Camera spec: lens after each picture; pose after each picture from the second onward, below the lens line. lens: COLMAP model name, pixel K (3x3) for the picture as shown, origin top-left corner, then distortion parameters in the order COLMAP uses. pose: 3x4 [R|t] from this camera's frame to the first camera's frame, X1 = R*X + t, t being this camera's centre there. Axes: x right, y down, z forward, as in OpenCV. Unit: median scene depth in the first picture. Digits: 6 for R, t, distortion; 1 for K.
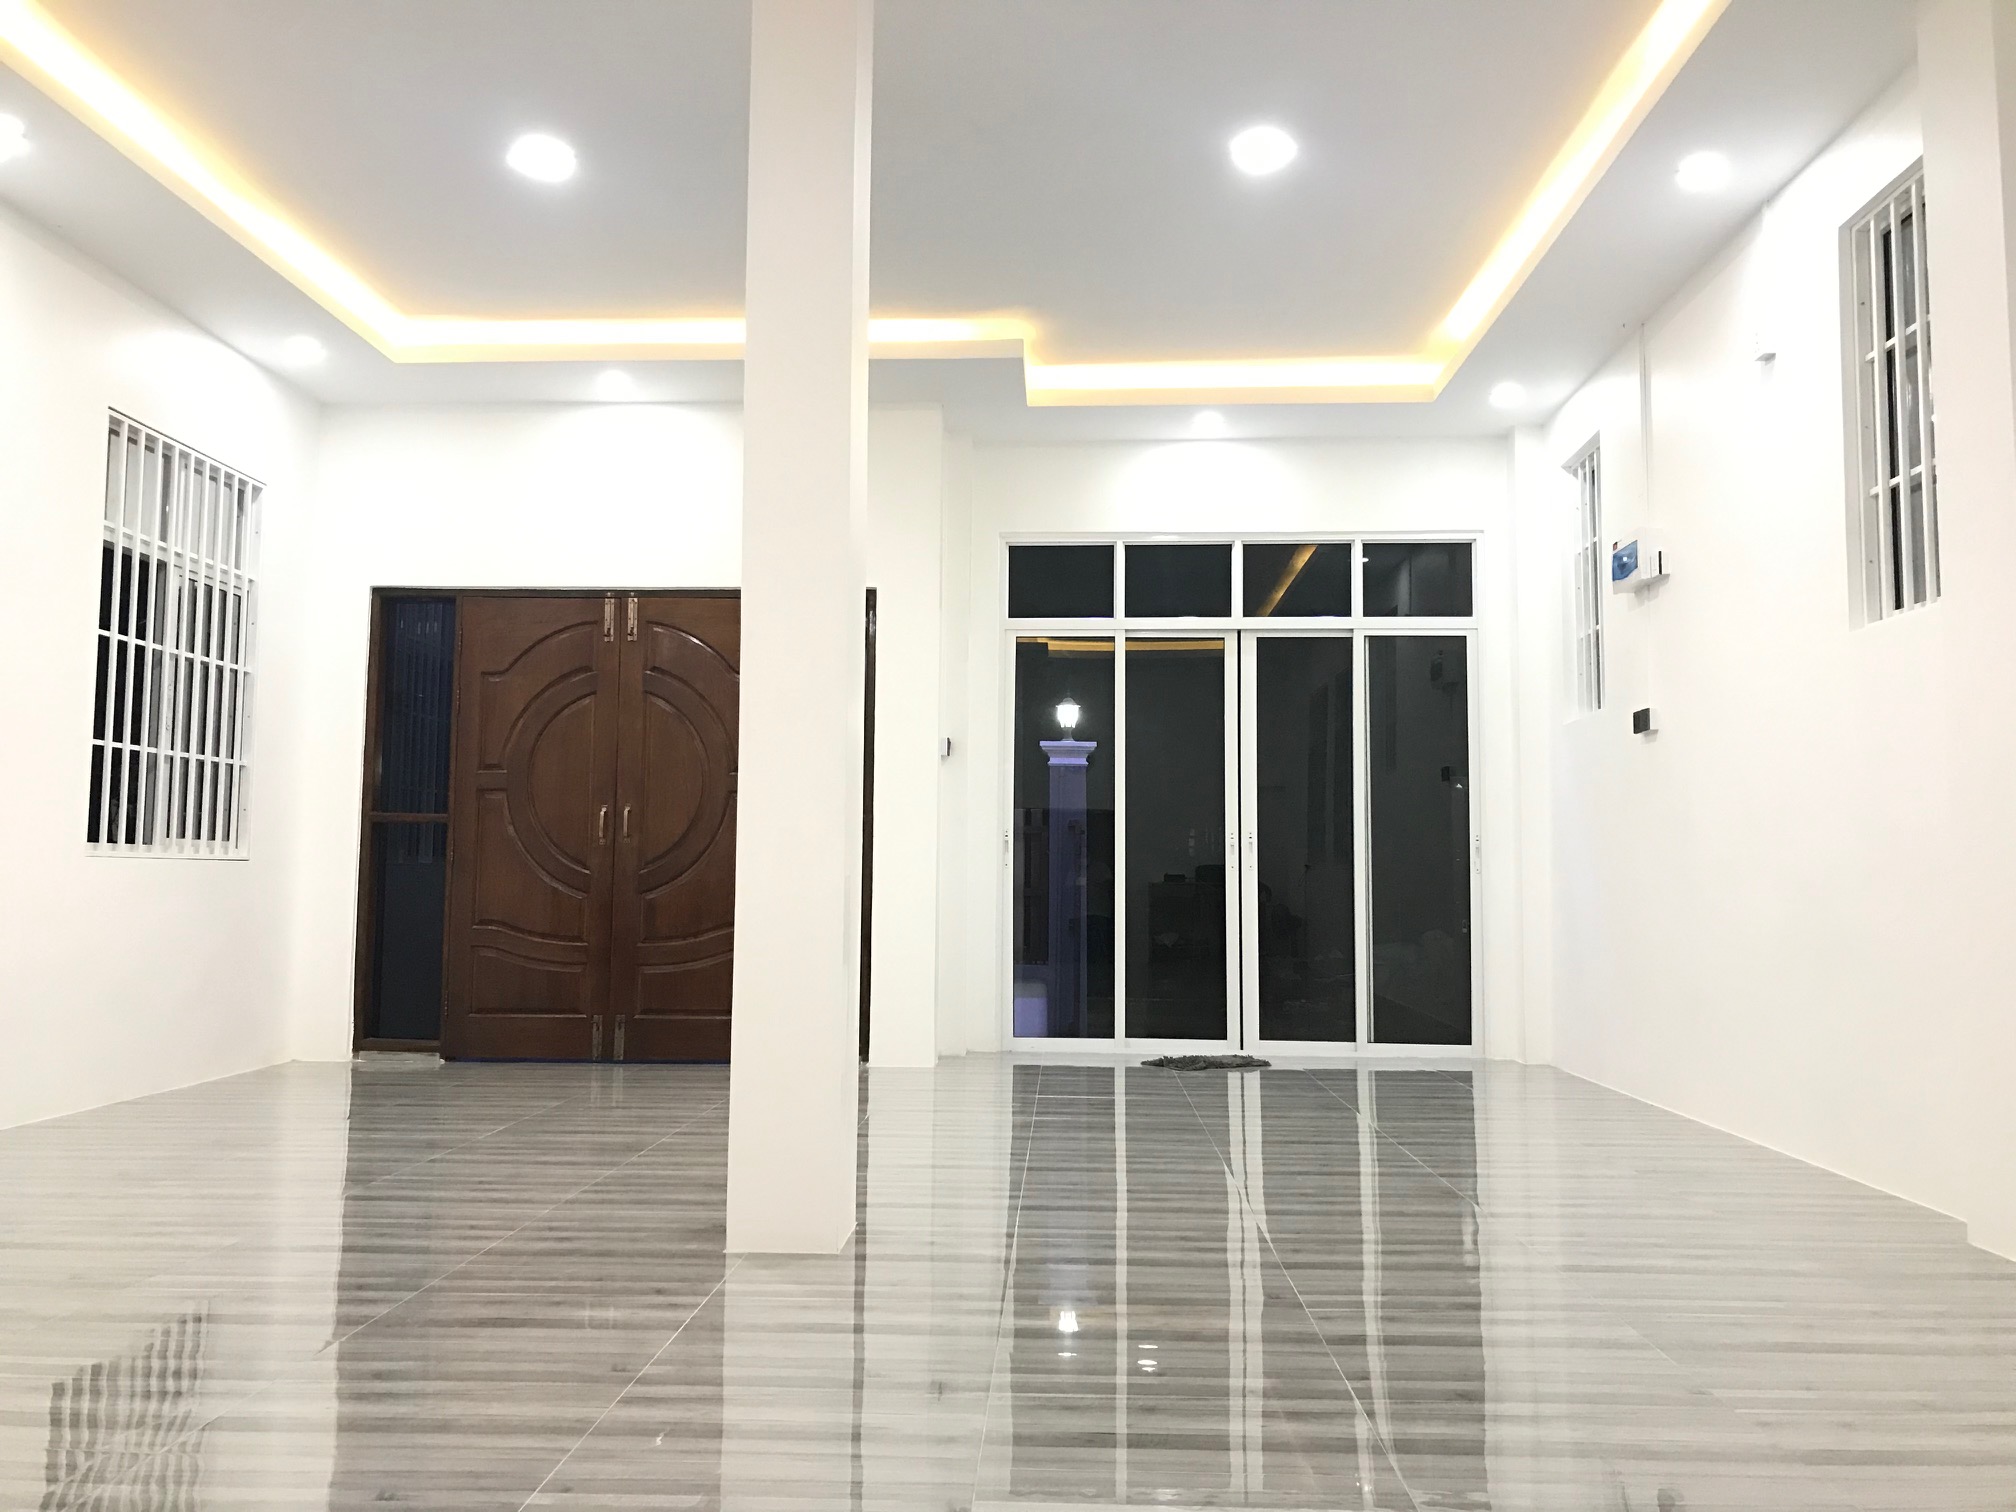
lens RADIAL K [[1659.4, 0, 993.1], [0, 1659.4, 741.8], [0, 0, 1]] dist [0.033039, -0.033264]
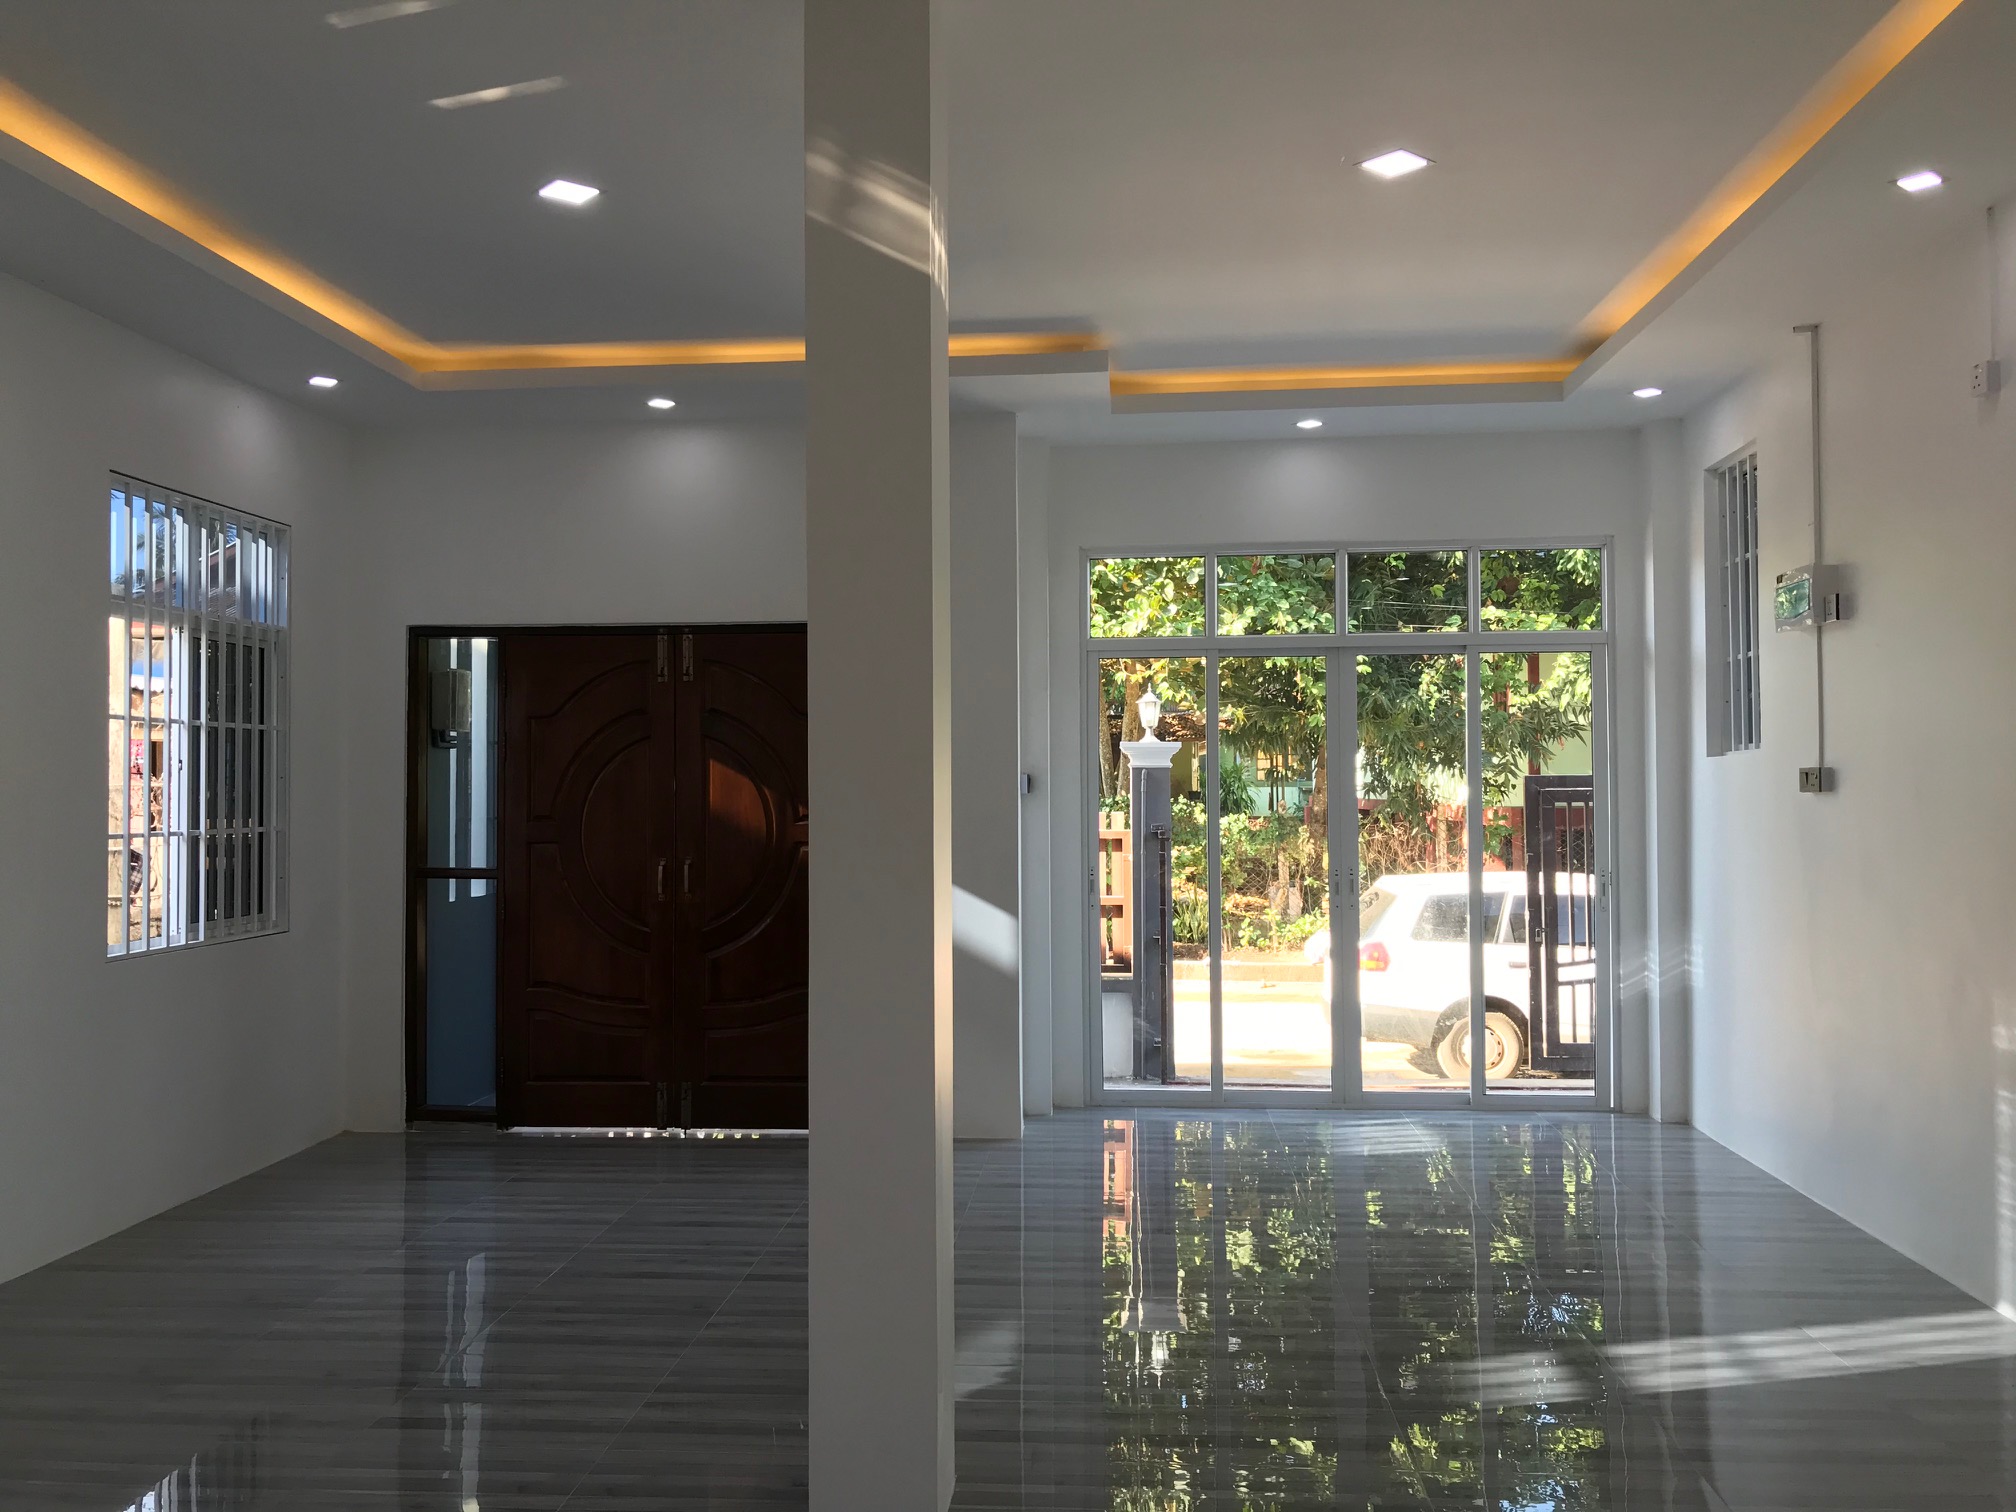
lens RADIAL K [[1659.4, 0, 996.0], [0, 1659.4, 755.4], [0, 0, 1]] dist [0.033039, -0.033264]
pose [[0.999249, -0.014421, -0.035957, -0.012672], [0.016666, 0.997878, 0.062935, -0.075668], [0.034973, -0.063487, 0.997370, 0.080202]]
